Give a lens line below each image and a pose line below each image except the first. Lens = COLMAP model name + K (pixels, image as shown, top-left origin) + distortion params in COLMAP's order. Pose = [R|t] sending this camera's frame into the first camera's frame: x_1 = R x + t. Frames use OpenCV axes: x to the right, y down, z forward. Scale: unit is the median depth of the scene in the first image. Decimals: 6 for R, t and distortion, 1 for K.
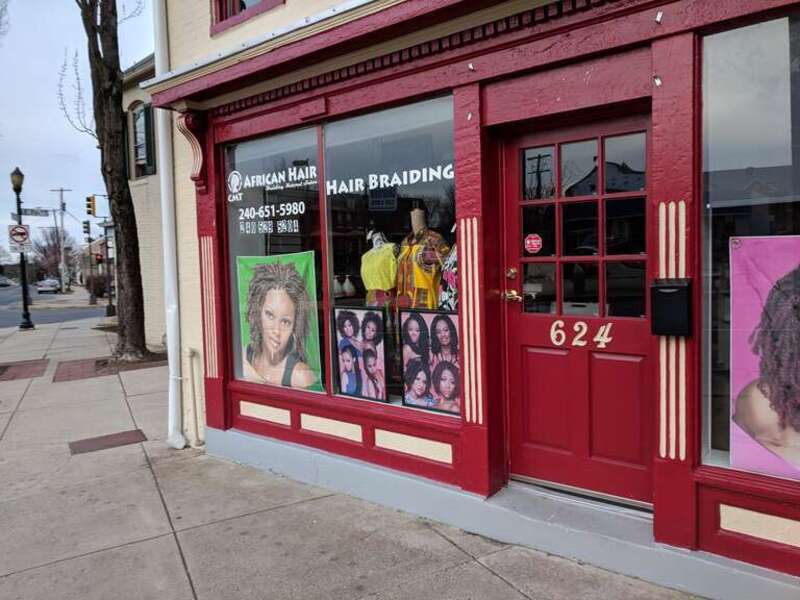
lens RADIAL K [[601.7, 0, 397.8], [0, 601.7, 297.4], [0, 0, 1]] dist [-0.000649, 0.010955]
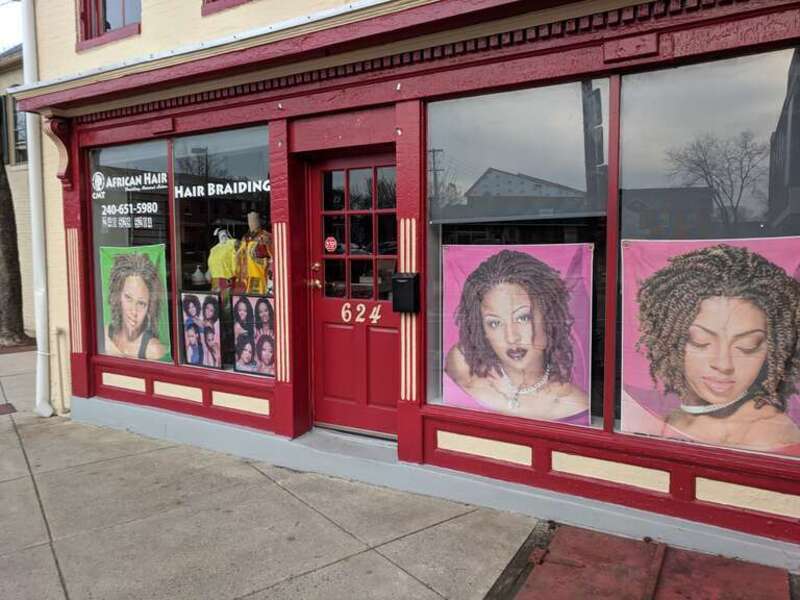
lens RADIAL K [[601.7, 0, 403.2], [0, 601.7, 301.4], [0, 0, 1]] dist [-0.000649, 0.010955]
pose [[0.988369, 0.013369, 0.151484, 0.175661], [-0.016122, 0.999726, 0.016959, 0.009810], [-0.151216, -0.019204, 0.988314, -0.299068]]
